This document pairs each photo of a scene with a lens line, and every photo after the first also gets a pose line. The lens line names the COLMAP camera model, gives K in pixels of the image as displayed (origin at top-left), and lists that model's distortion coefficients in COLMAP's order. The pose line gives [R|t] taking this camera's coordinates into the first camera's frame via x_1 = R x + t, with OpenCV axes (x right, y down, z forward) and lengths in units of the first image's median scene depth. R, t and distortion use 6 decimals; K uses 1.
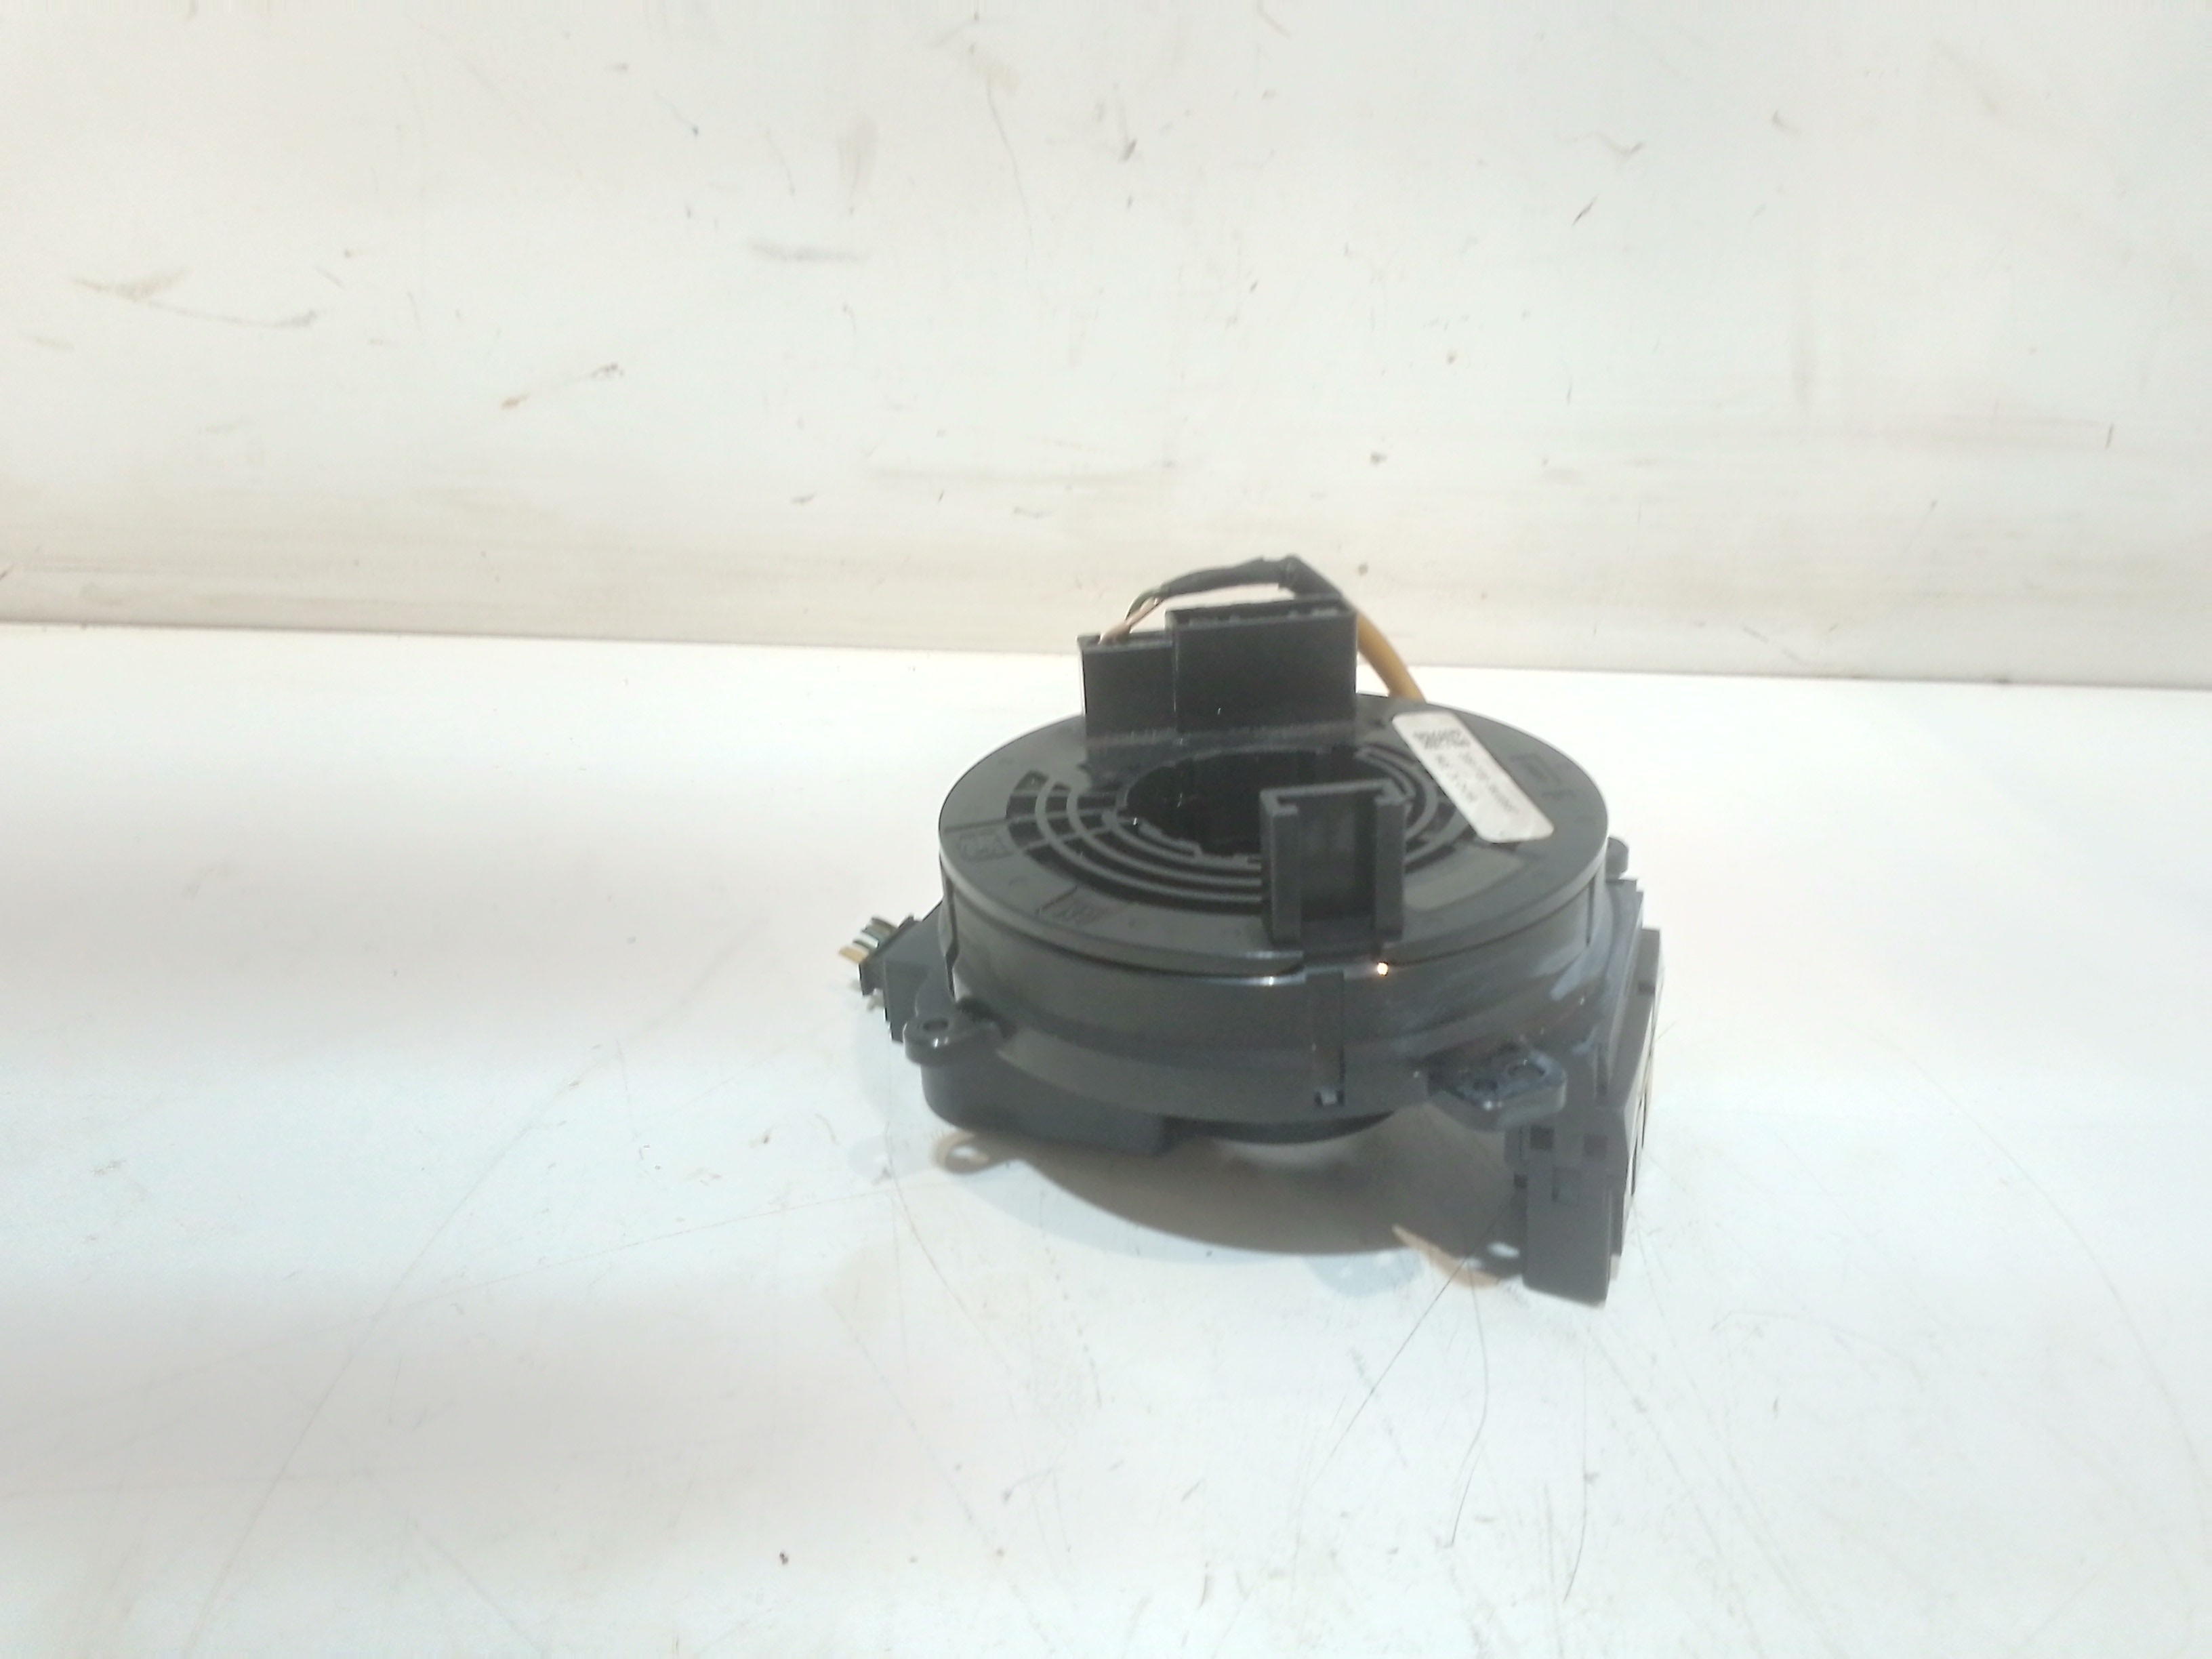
lens RADIAL K [[1805.7, 0, 1124.7], [0, 1805.7, 818.5], [0, 0, 1]] dist [0.064650, -0.101723]
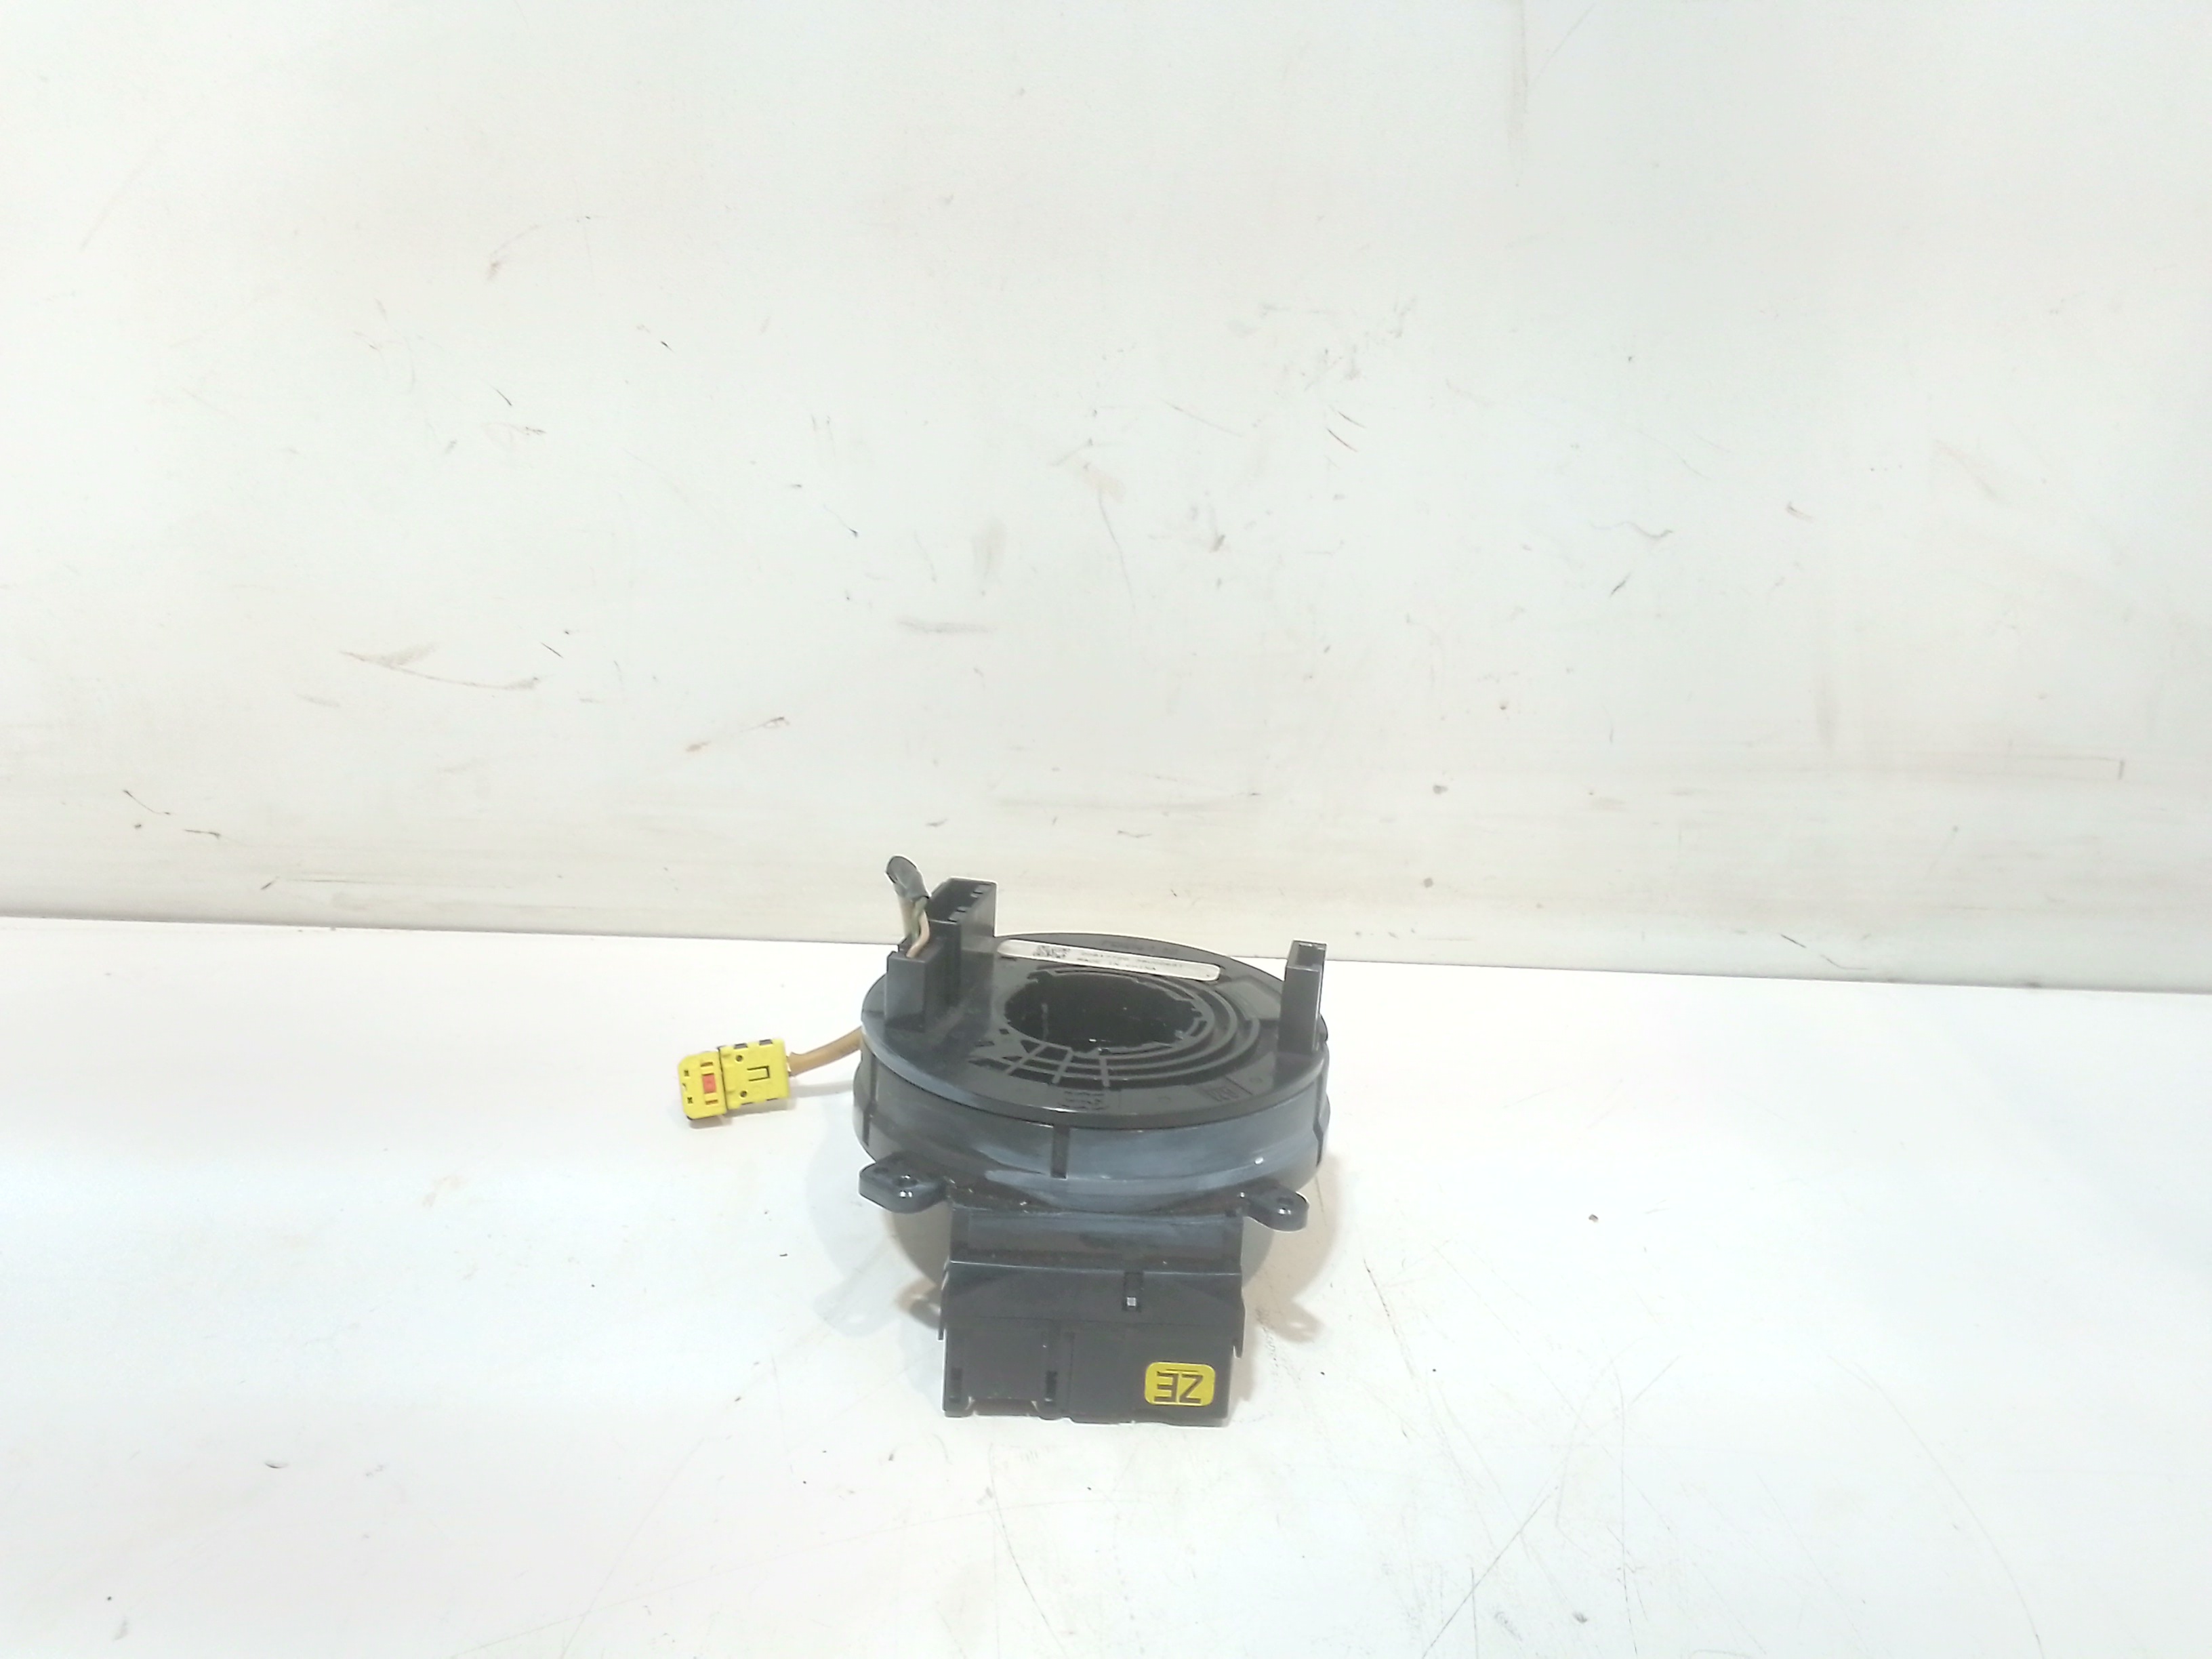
lens RADIAL K [[1805.7, 0, 1109.0], [0, 1805.7, 805.5], [0, 0, 1]] dist [0.064650, -0.101723]
pose [[0.996818, 0.009107, -0.079188, 0.025440], [-0.015196, 0.996944, -0.076625, -0.107214], [0.078248, 0.077584, 0.993910, -0.148434]]
